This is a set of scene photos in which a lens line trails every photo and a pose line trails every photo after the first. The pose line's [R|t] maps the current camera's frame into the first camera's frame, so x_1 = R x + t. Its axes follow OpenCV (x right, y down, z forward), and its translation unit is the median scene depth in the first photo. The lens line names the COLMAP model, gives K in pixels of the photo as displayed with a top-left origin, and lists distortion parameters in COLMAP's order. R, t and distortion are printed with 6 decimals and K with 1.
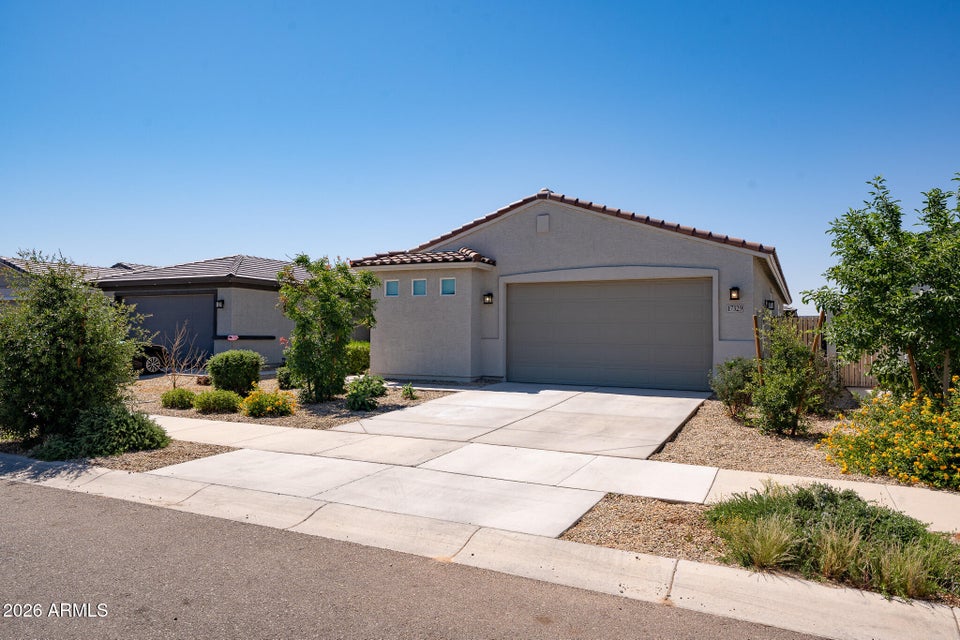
lens RADIAL K [[654.8, 0, 483.5], [0, 654.8, 311.1], [0, 0, 1]] dist [0.004042, -0.001345]
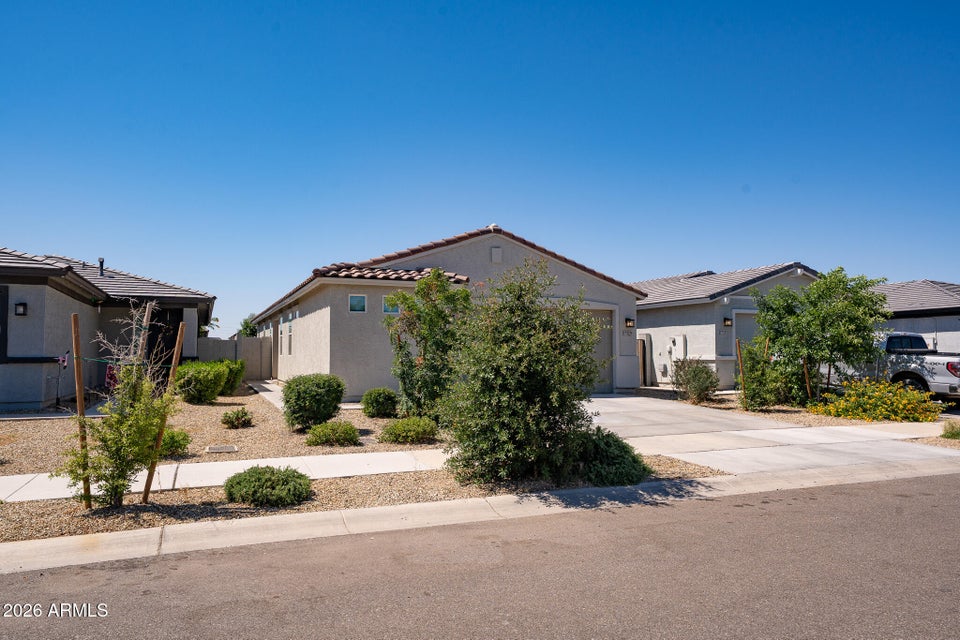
lens RADIAL K [[639.3, 0, 480.2], [0, 639.3, 333.3], [0, 0, 1]] dist [0.002794, 0.000629]
pose [[0.638815, 0.018686, 0.769133, -0.769502], [-0.020106, 0.999769, -0.007590, 0.011289], [-0.769097, -0.010616, 0.639043, 0.308270]]
